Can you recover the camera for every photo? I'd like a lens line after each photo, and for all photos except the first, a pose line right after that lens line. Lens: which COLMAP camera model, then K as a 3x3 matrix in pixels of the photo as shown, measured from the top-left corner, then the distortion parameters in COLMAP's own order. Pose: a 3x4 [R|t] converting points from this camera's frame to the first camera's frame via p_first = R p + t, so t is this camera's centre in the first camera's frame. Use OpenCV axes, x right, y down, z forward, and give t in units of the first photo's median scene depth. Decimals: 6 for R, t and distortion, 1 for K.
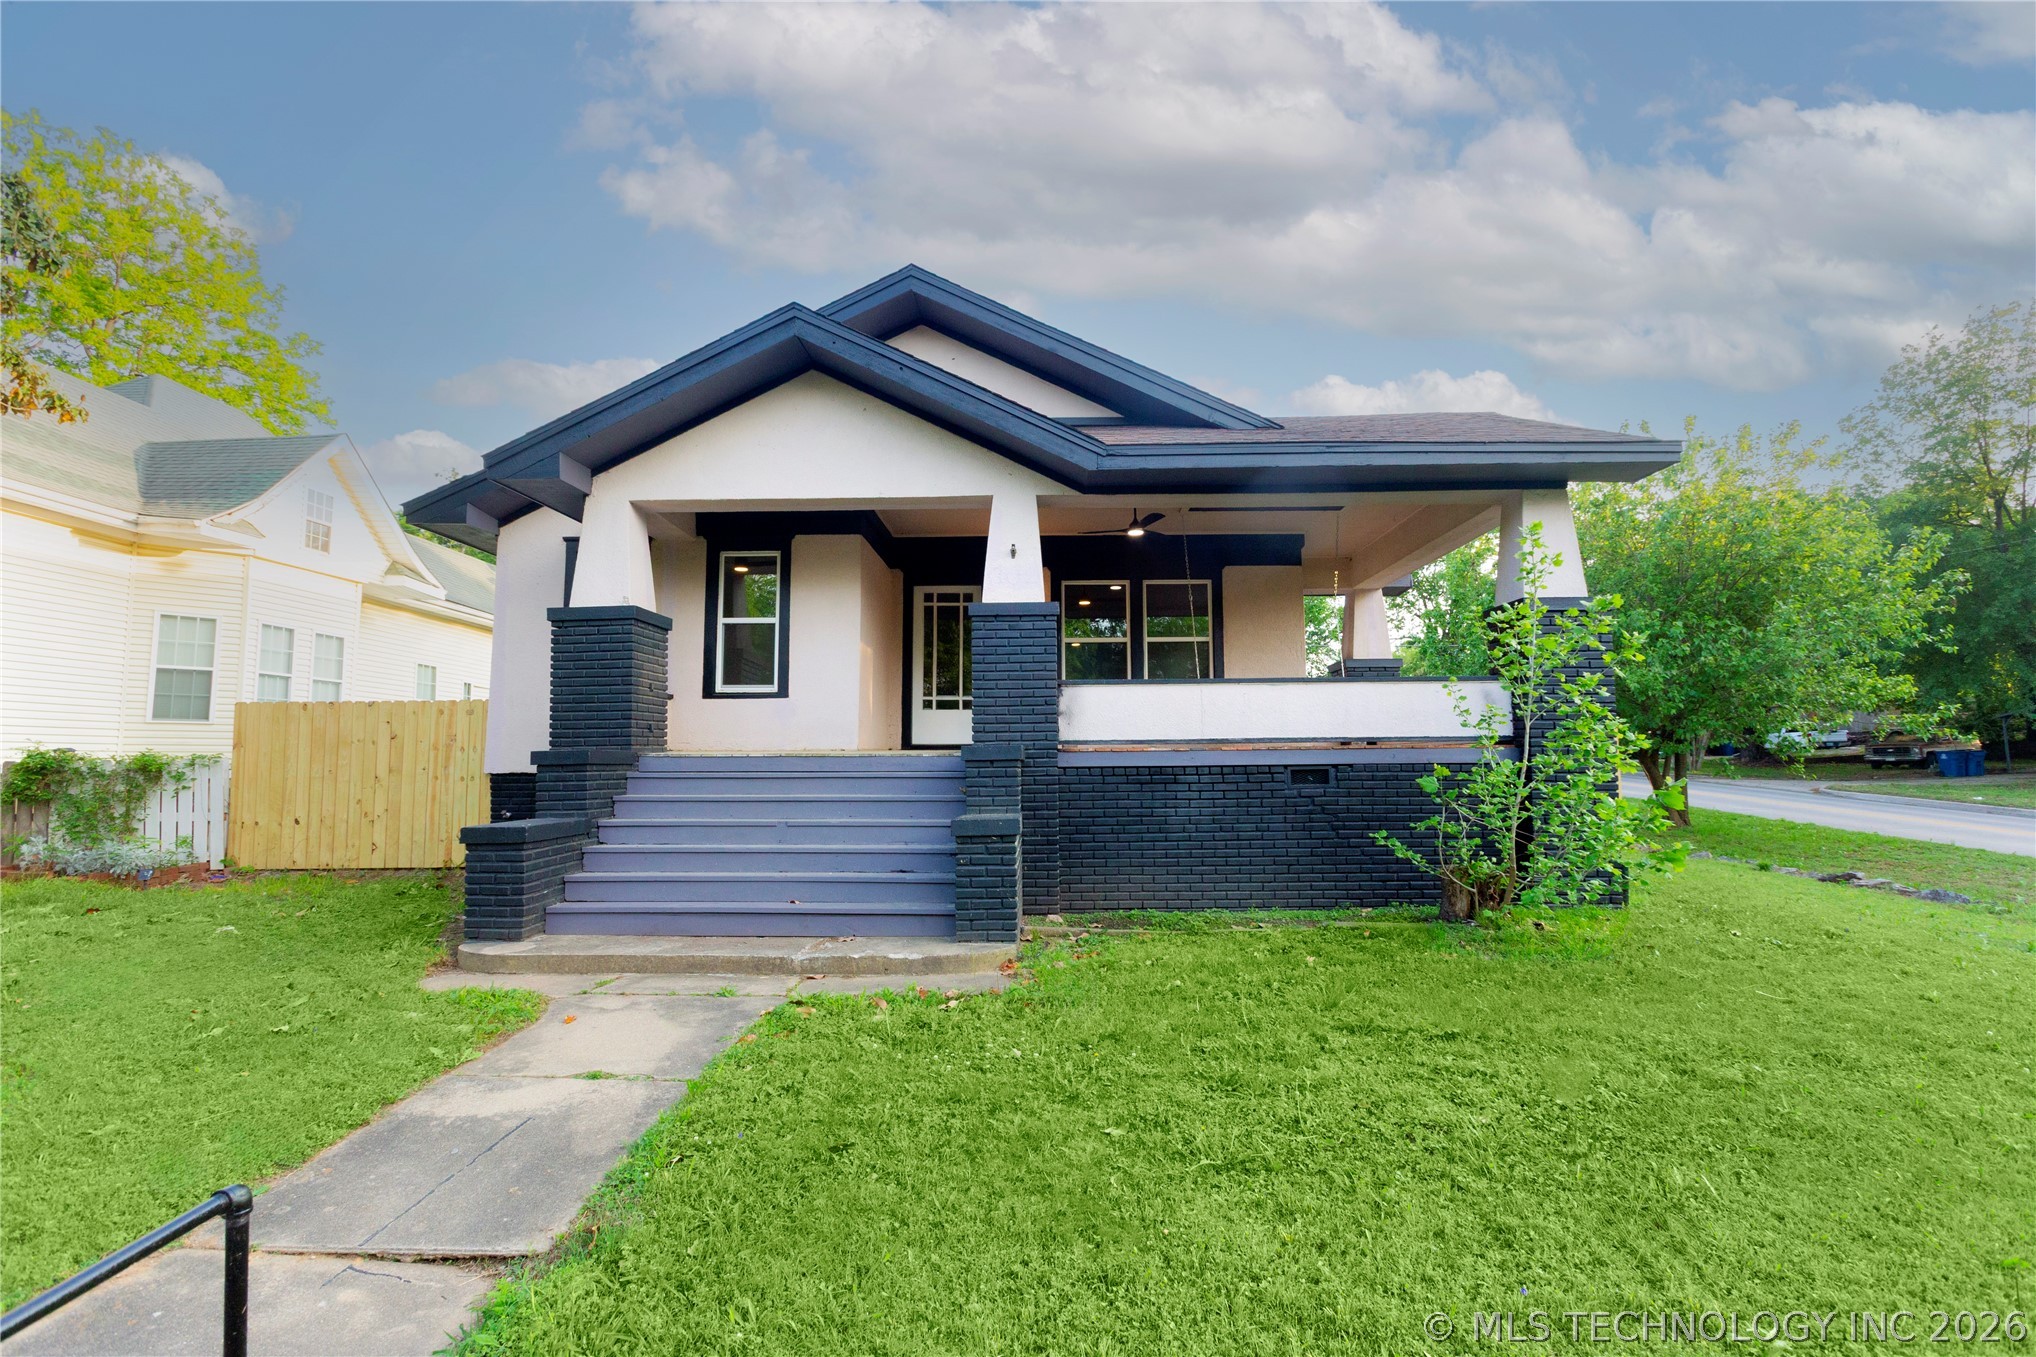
lens RADIAL K [[920.3, 0, 1055.1], [0, 920.3, 708.6], [0, 0, 1]] dist [0.013667, 0.001039]
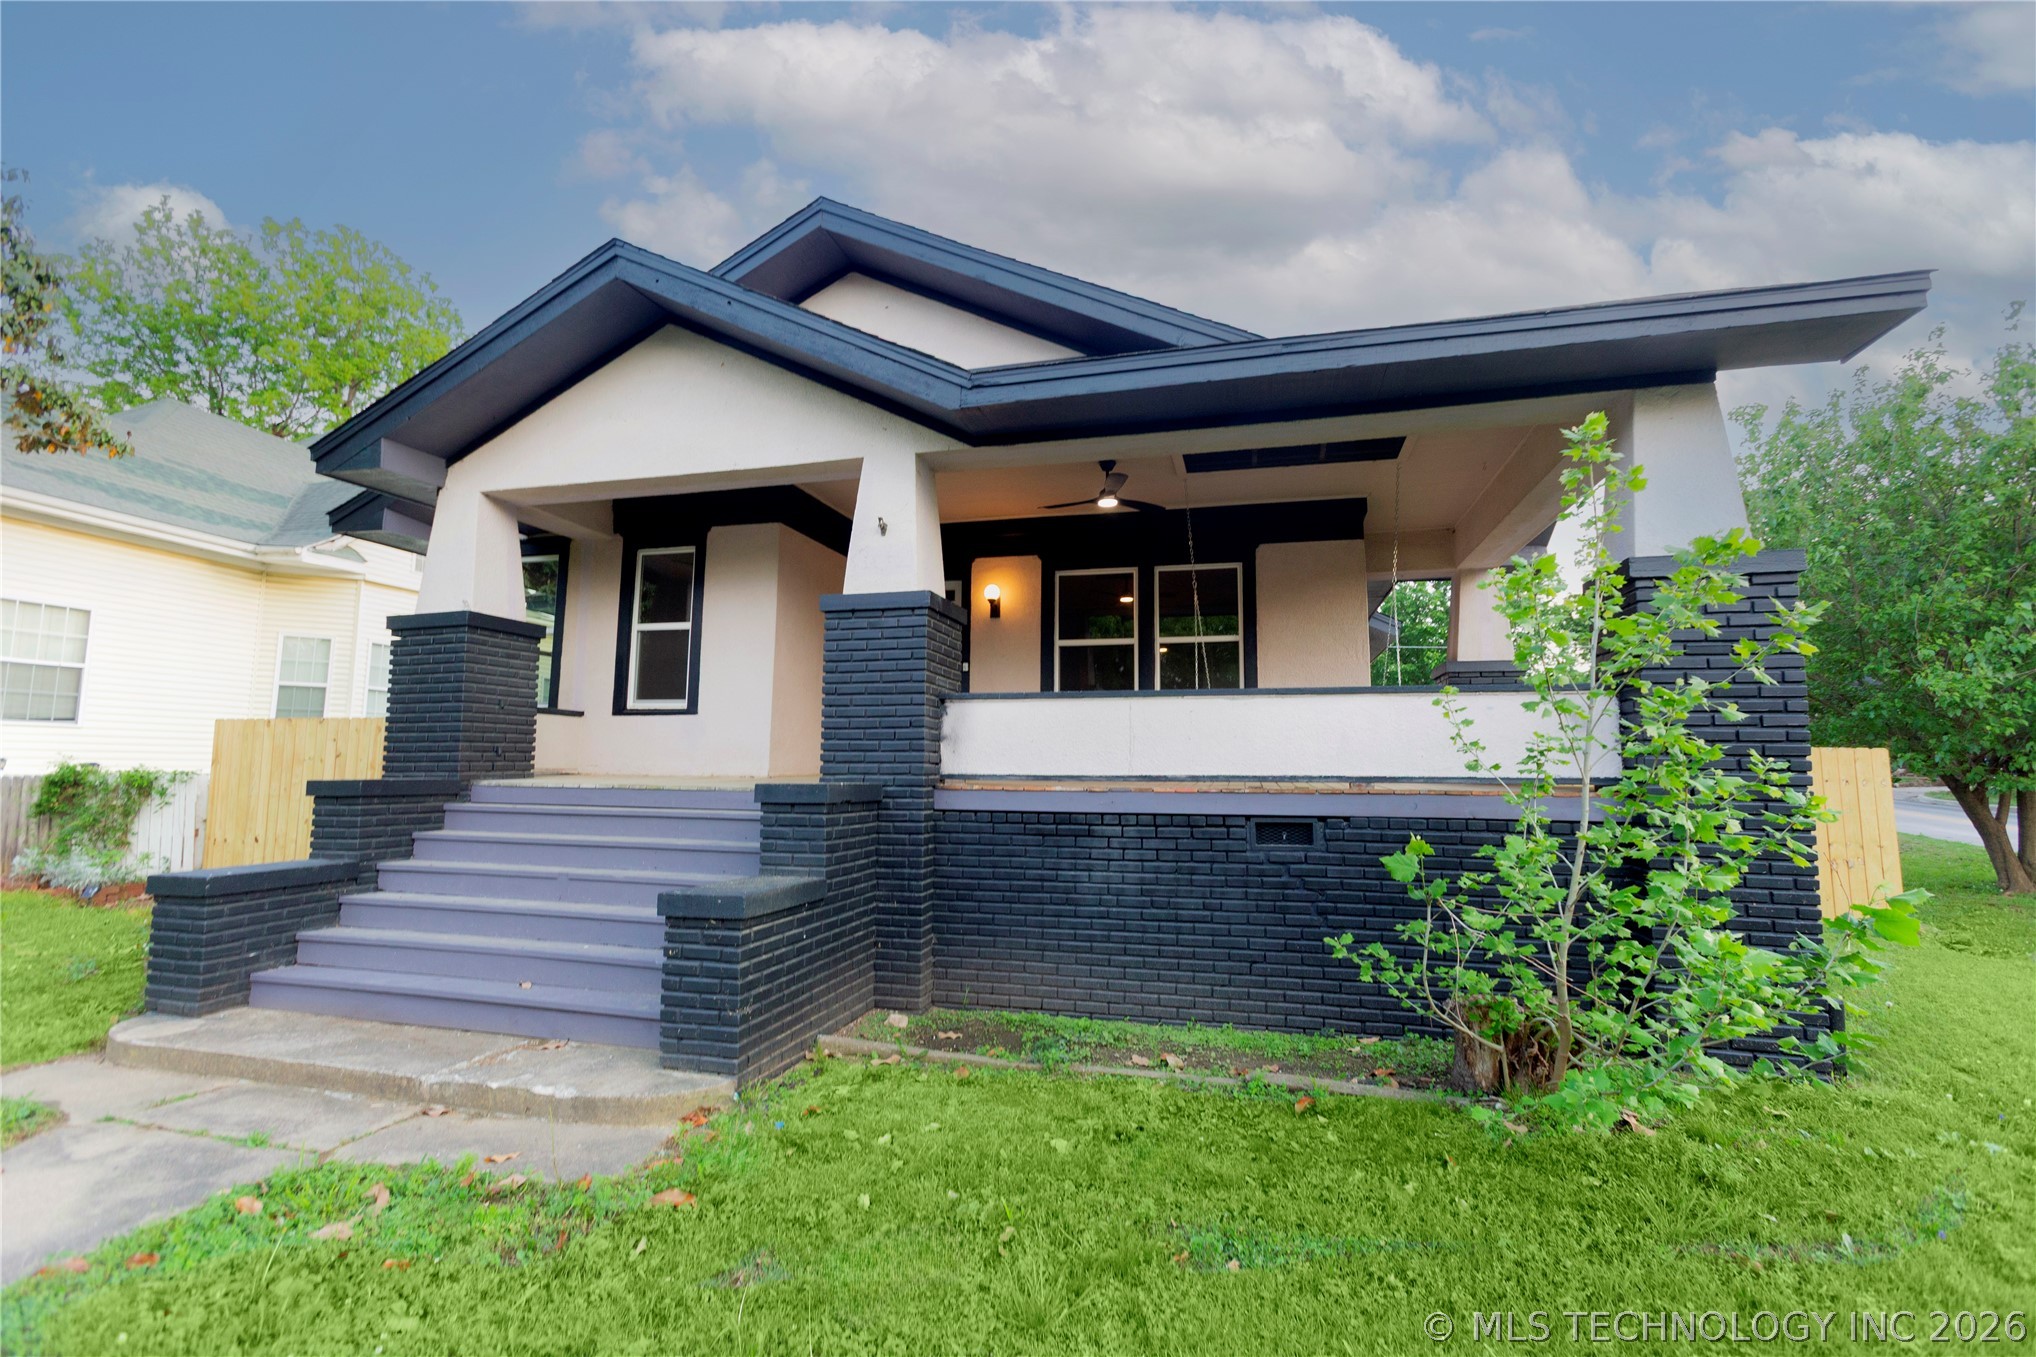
lens RADIAL K [[920.3, 0, 1016.6], [0, 920.3, 685.7], [0, 0, 1]] dist [0.013667, 0.001039]
pose [[0.967663, -0.006837, -0.252154, 0.221628], [-0.001907, 0.999406, -0.034419, -0.009946], [0.252240, 0.033787, 0.967075, 0.247969]]
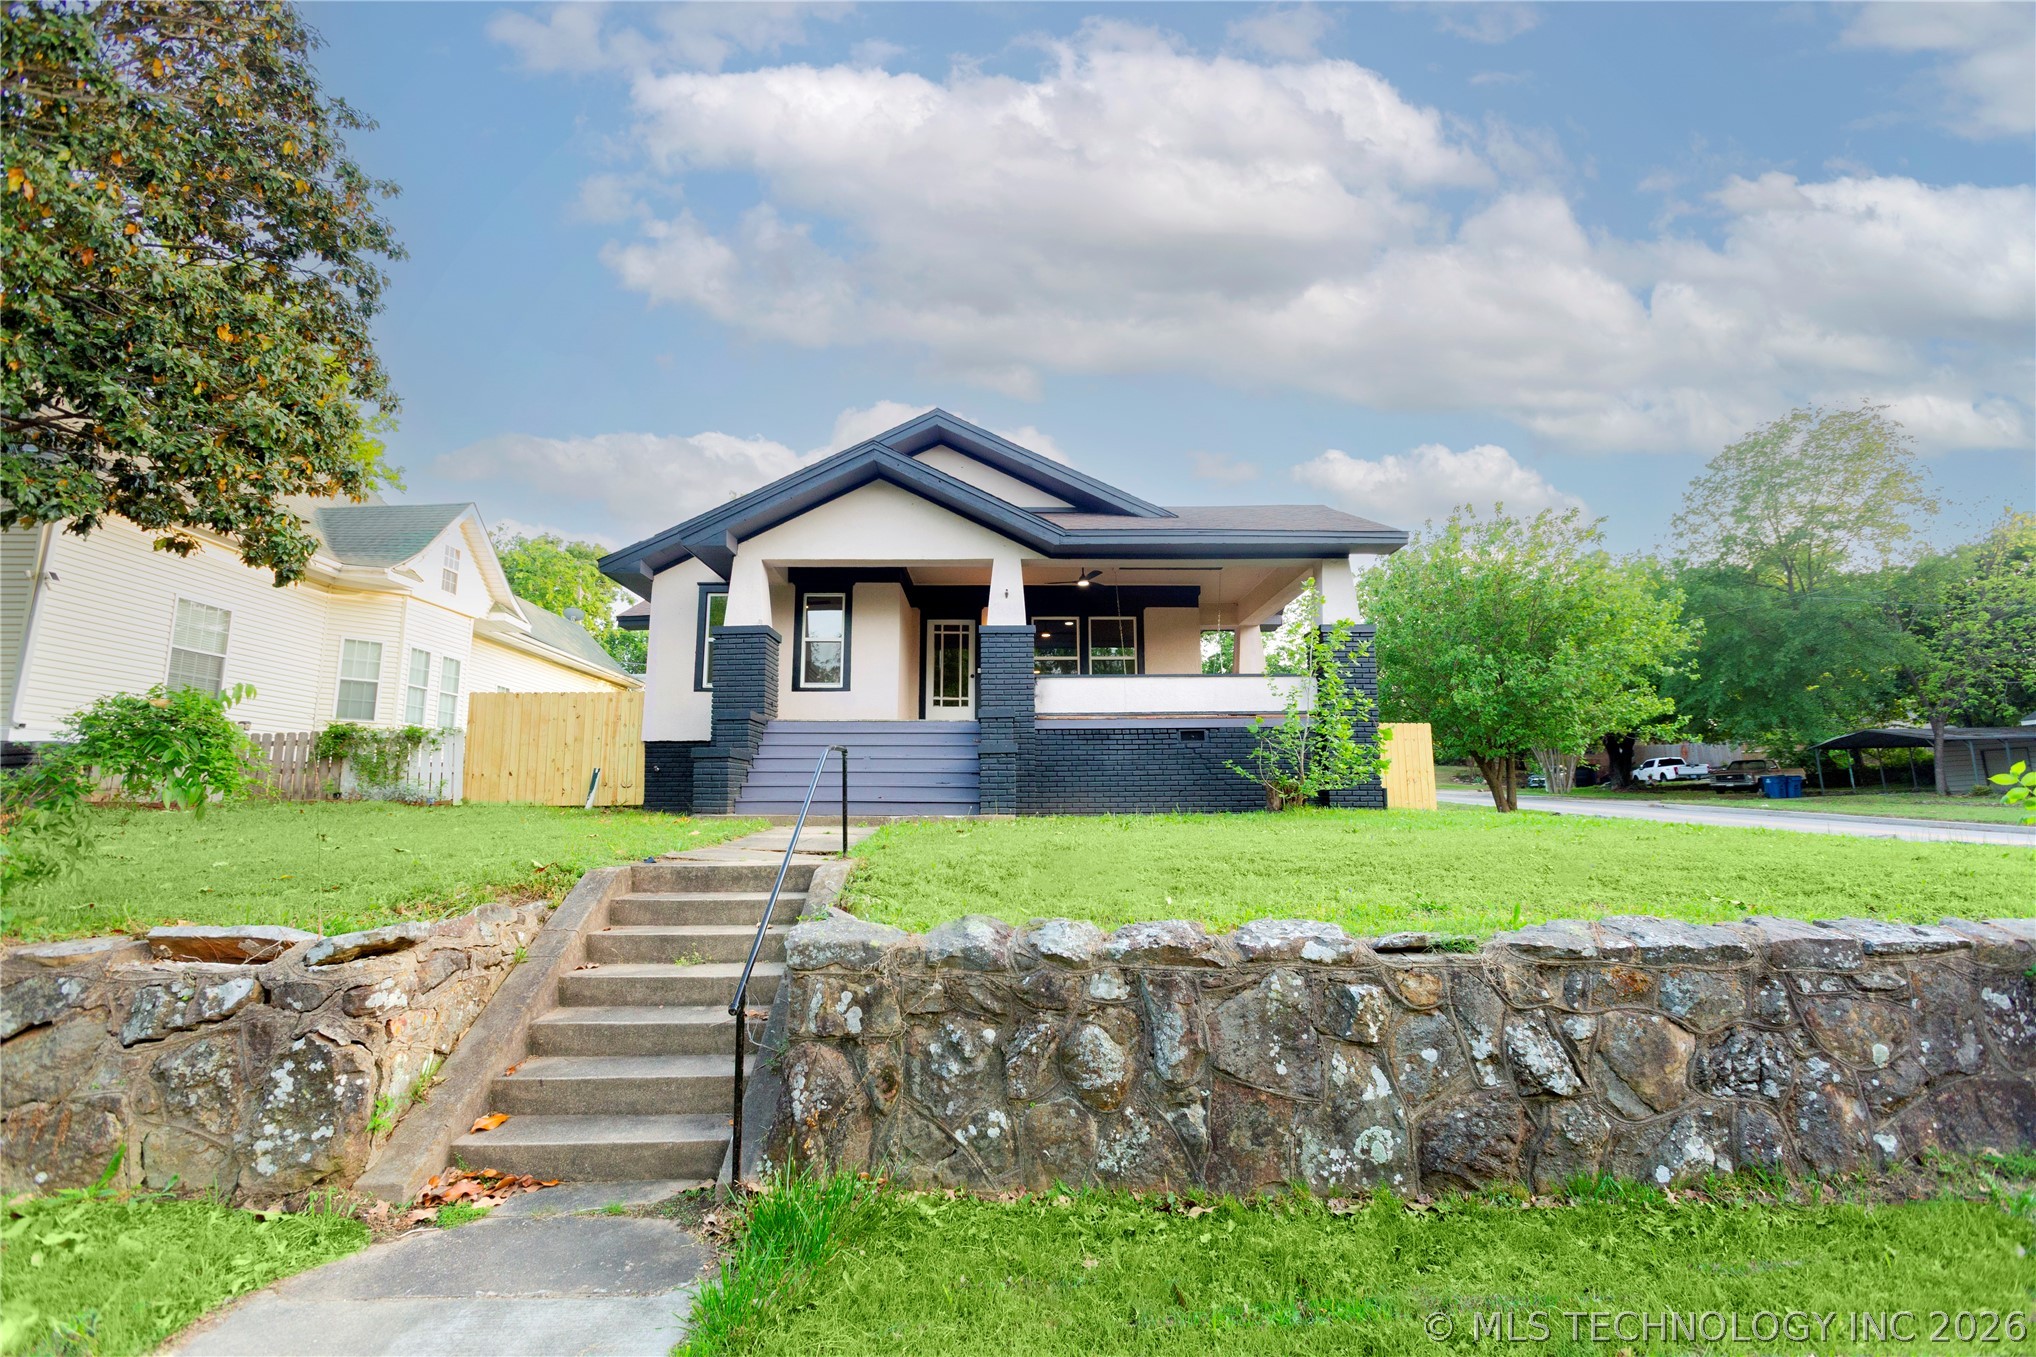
lens RADIAL K [[920.3, 0, 1040.3], [0, 920.3, 695.1], [0, 0, 1]] dist [0.013667, 0.001039]
pose [[0.999239, 0.005464, 0.038614, -0.041642], [-0.002731, 0.997510, -0.070477, 0.100436], [-0.038903, 0.070318, 0.996766, -0.499465]]
